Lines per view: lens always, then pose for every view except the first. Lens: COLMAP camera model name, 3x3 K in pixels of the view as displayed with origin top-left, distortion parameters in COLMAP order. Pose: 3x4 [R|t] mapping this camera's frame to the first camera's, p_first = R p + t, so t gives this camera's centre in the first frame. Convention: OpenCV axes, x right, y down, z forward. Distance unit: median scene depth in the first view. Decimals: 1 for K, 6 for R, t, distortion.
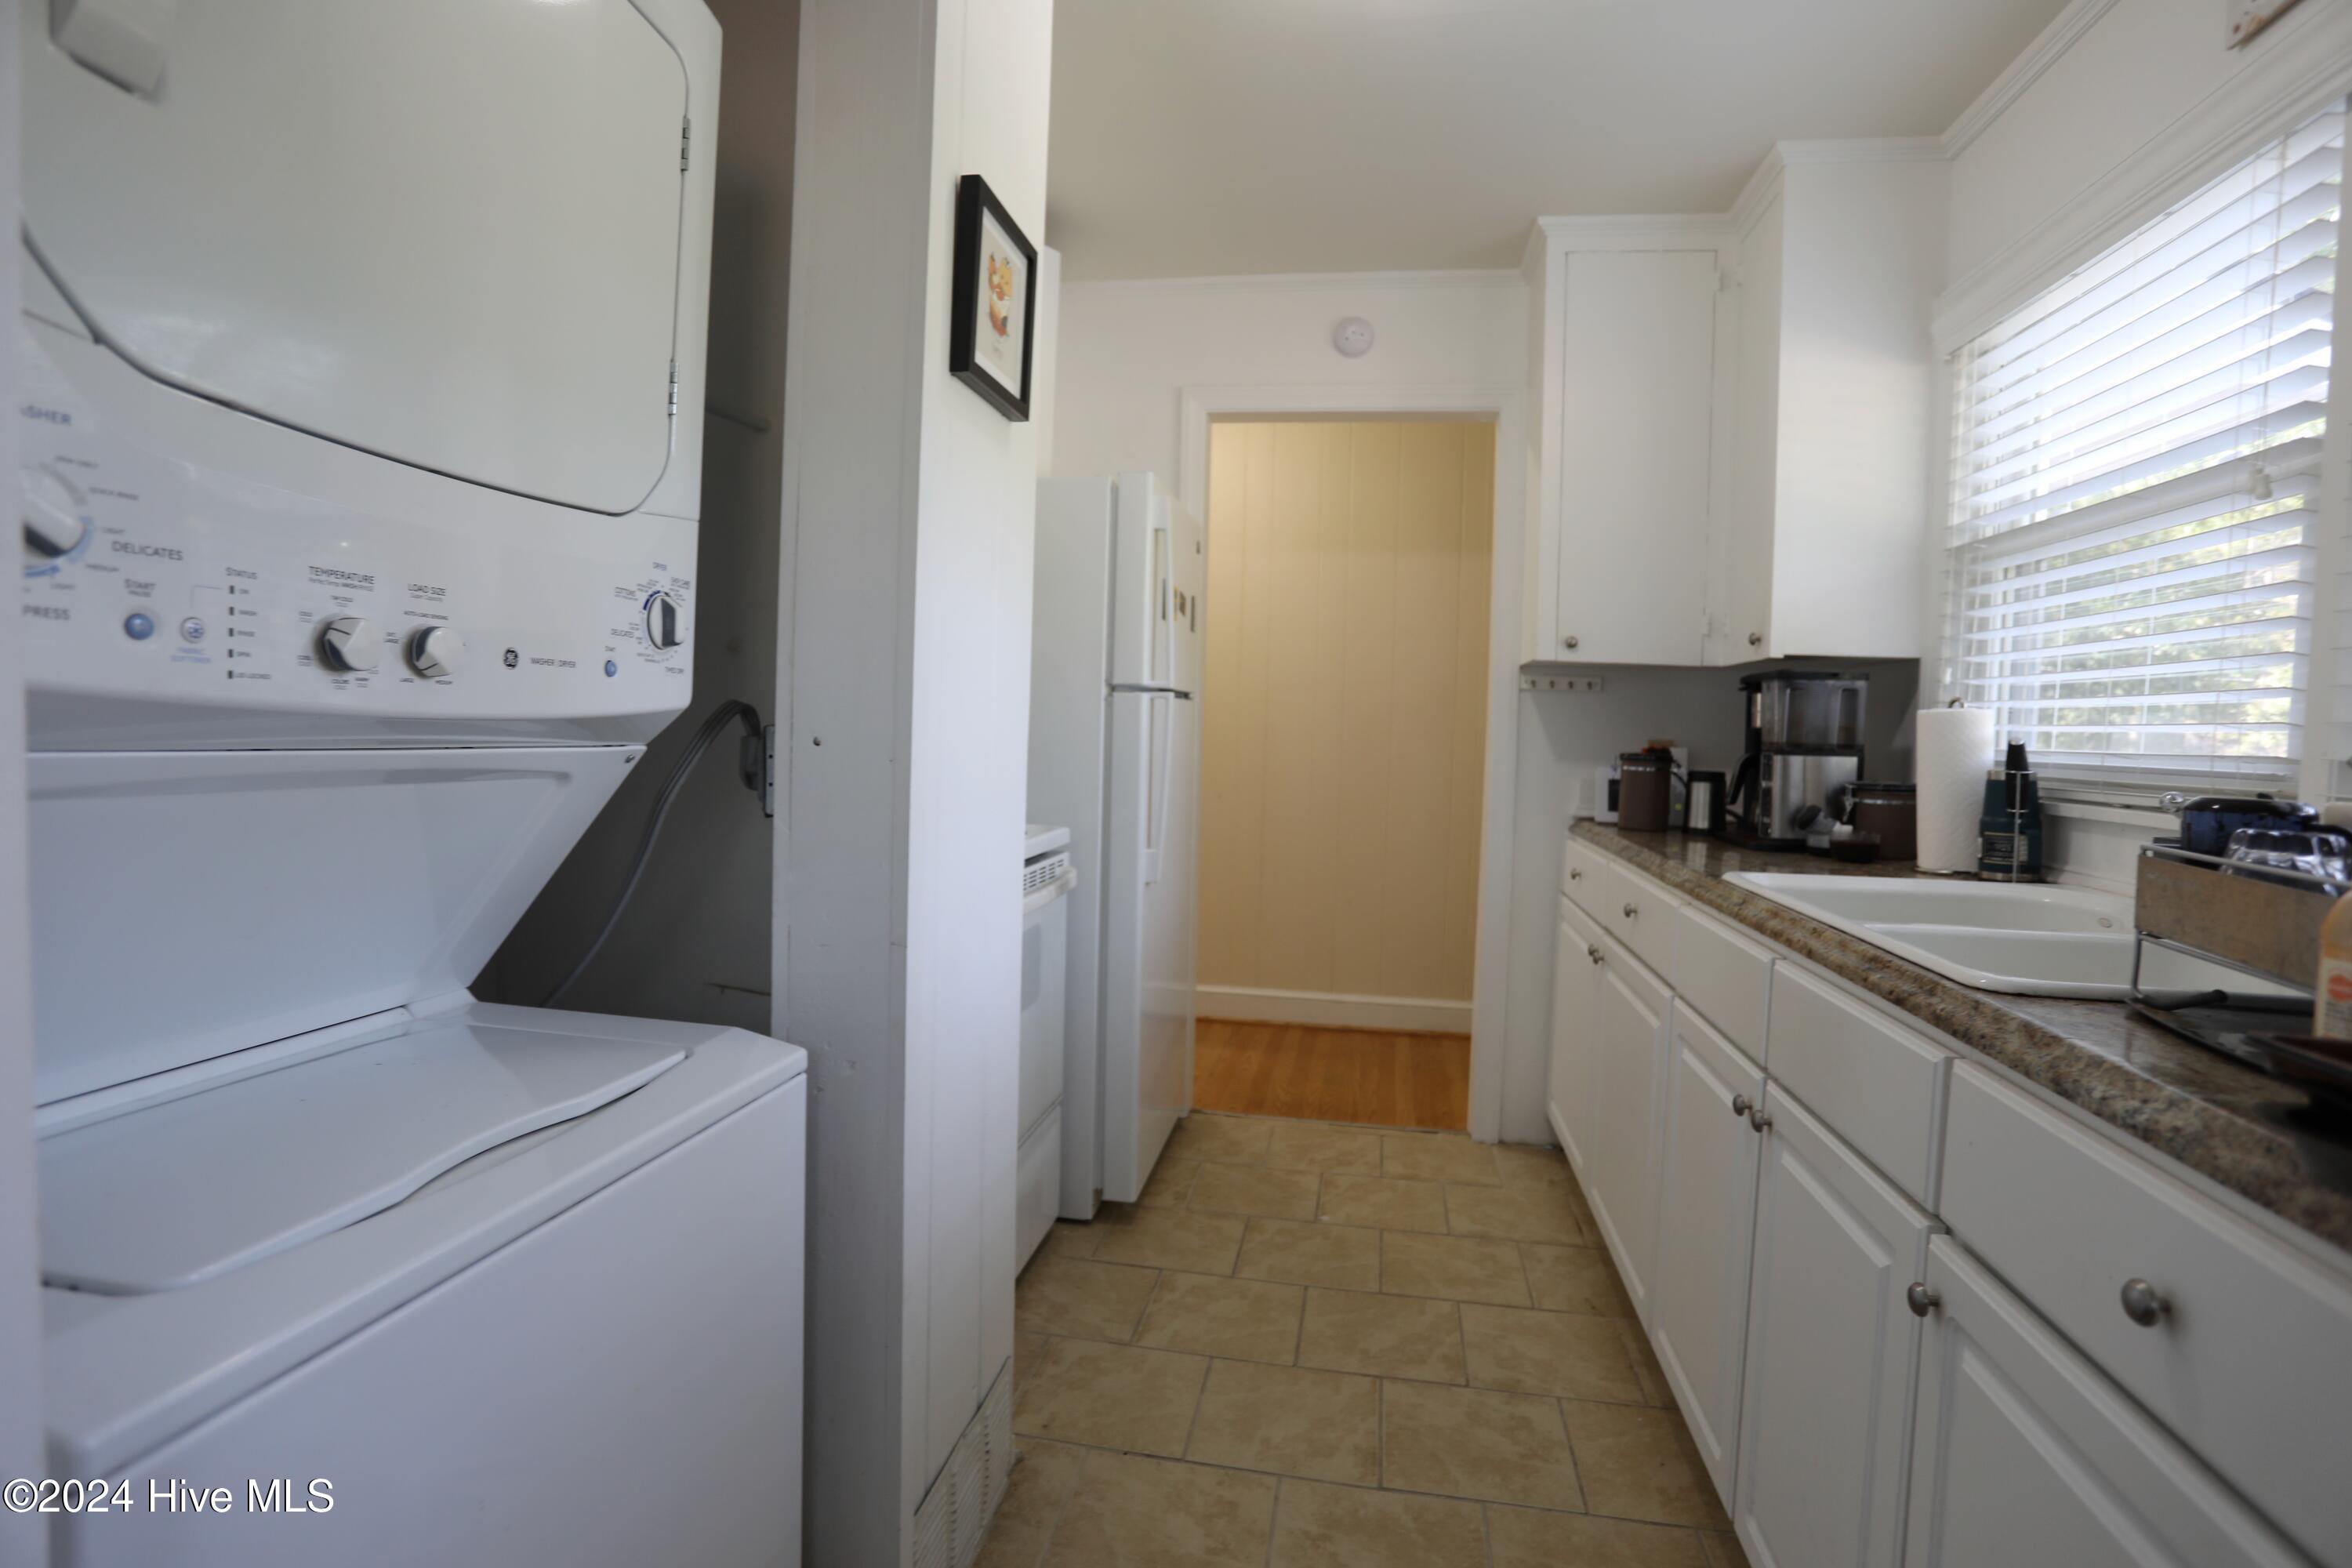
lens RADIAL K [[1139.4, 0, 1176.4], [0, 1139.4, 765.2], [0, 0, 1]] dist [-0.078234, 0.035257]
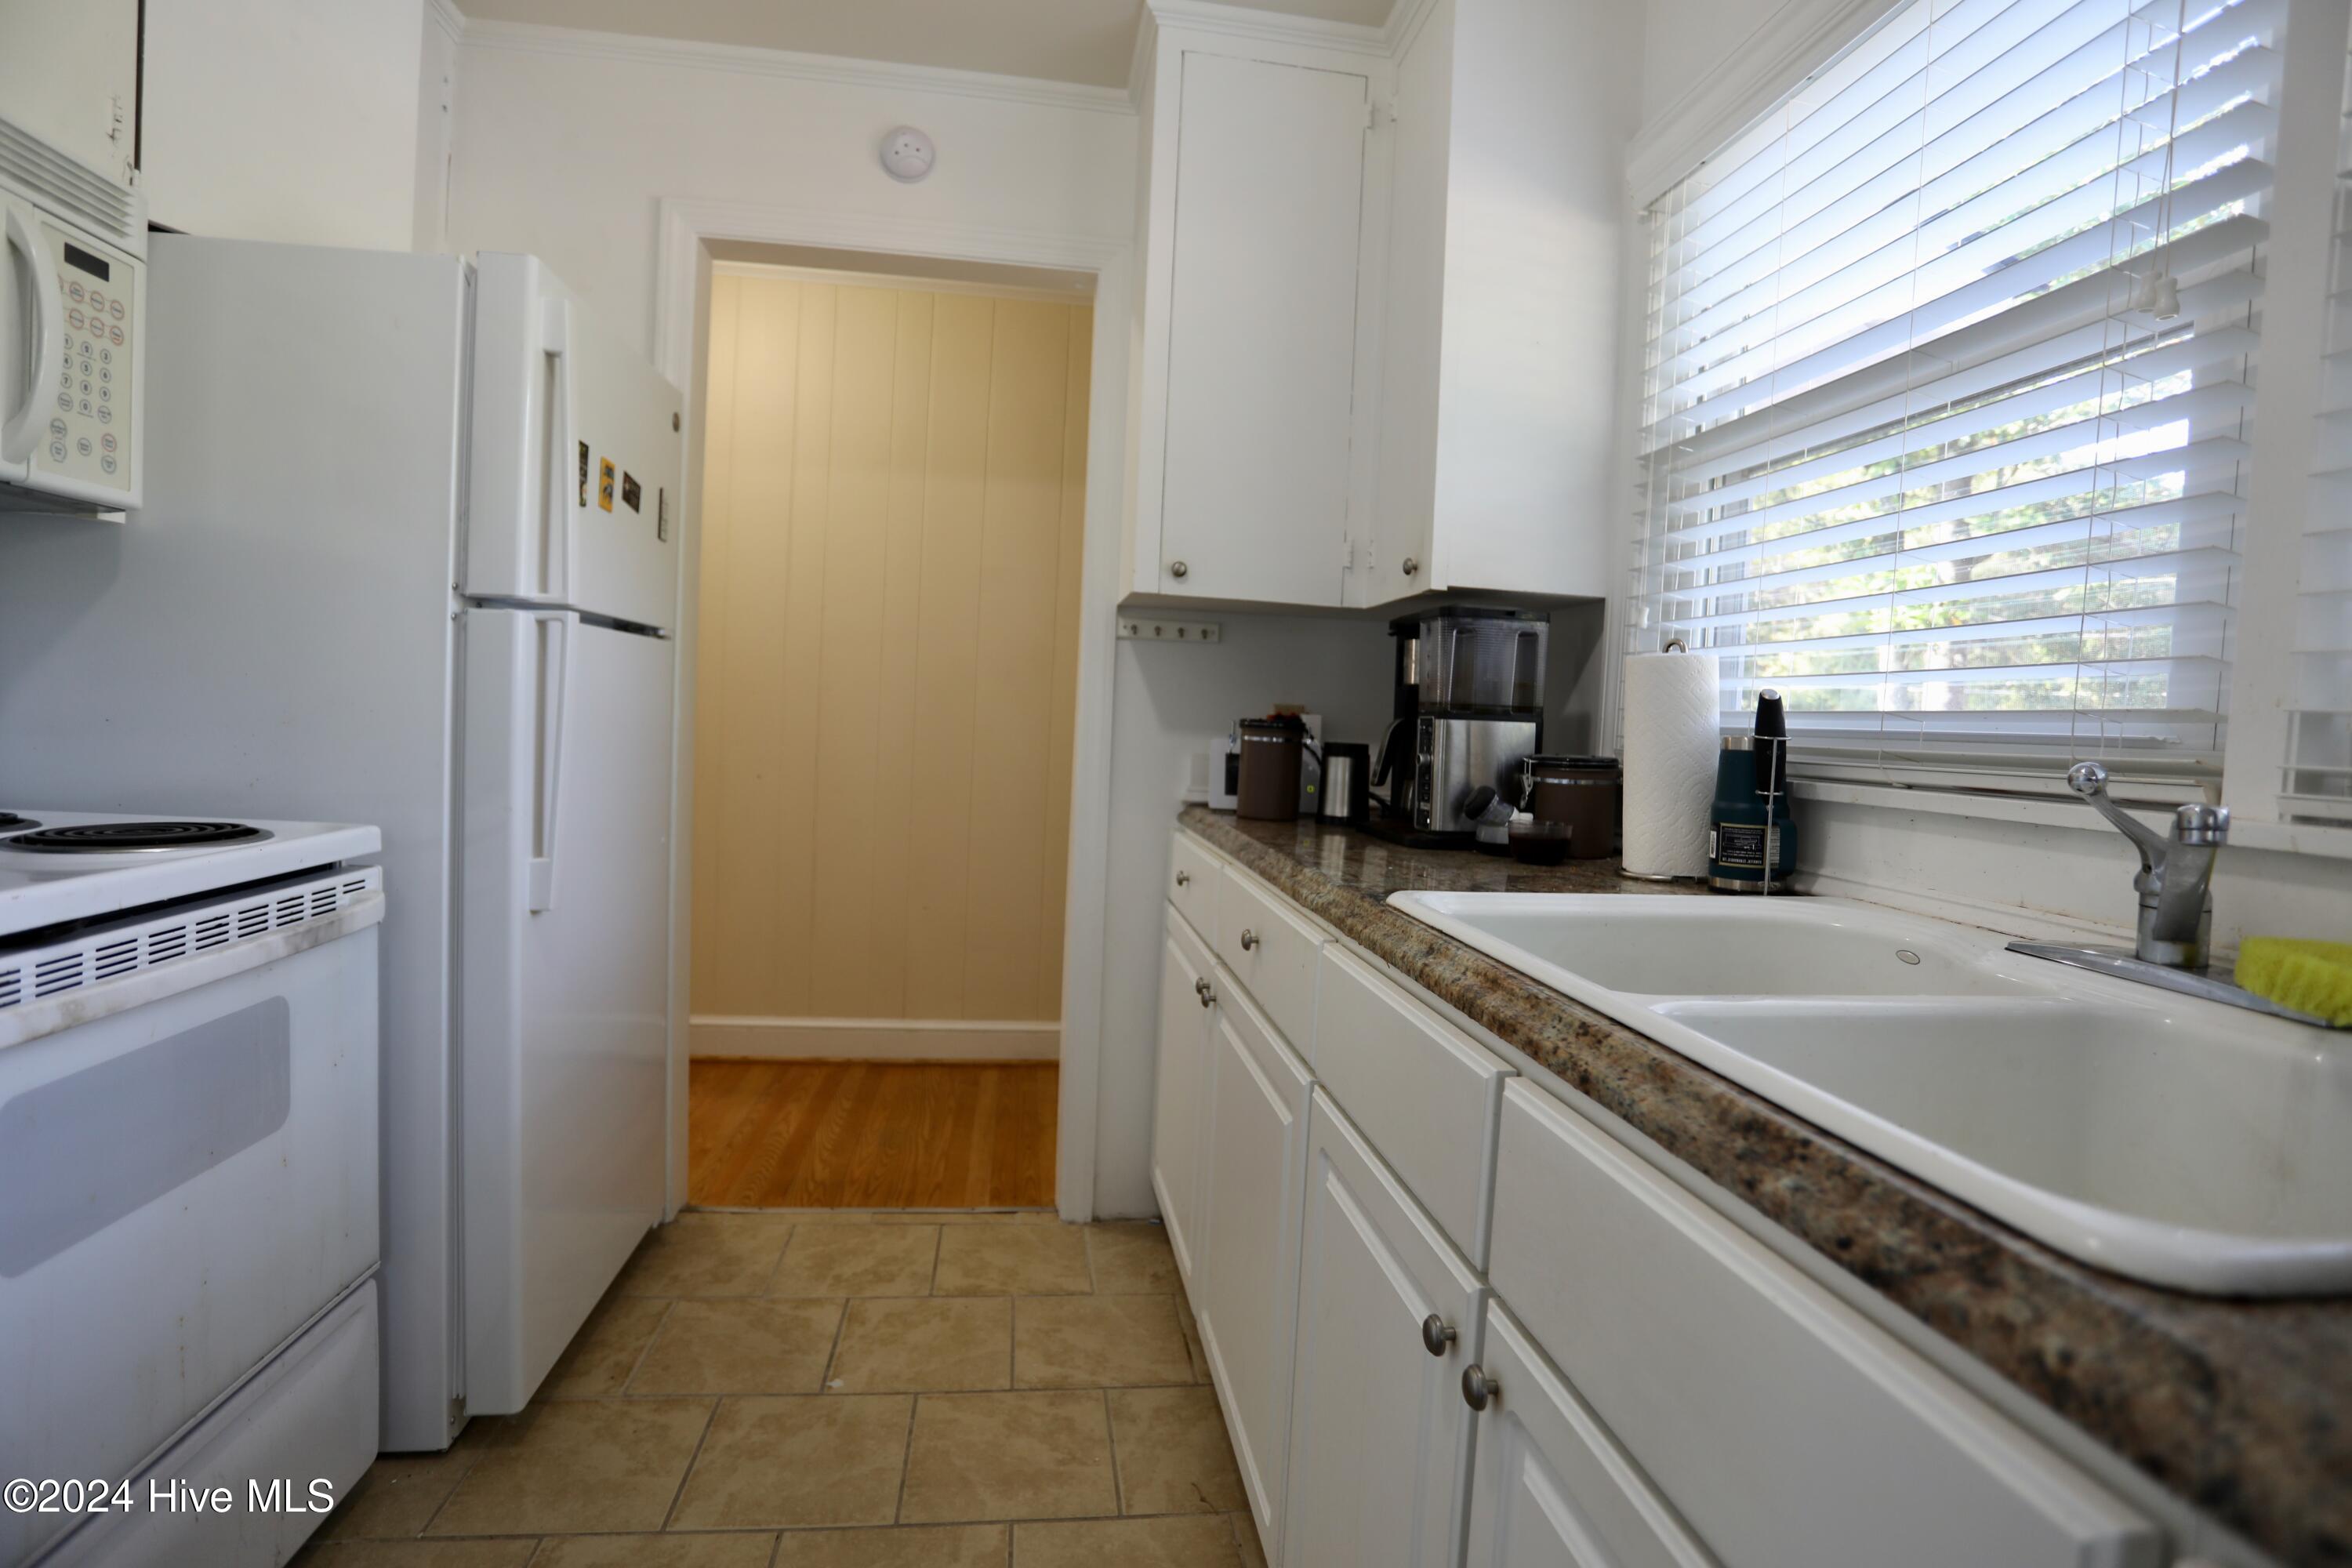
lens RADIAL K [[1139.4, 0, 1176.4], [0, 1139.4, 765.2], [0, 0, 1]] dist [-0.078234, 0.035257]
pose [[0.951201, 0.001476, 0.308569, 0.126743], [-0.006283, 0.999874, 0.014587, 0.010811], [-0.308508, -0.015814, 0.951090, 0.307997]]
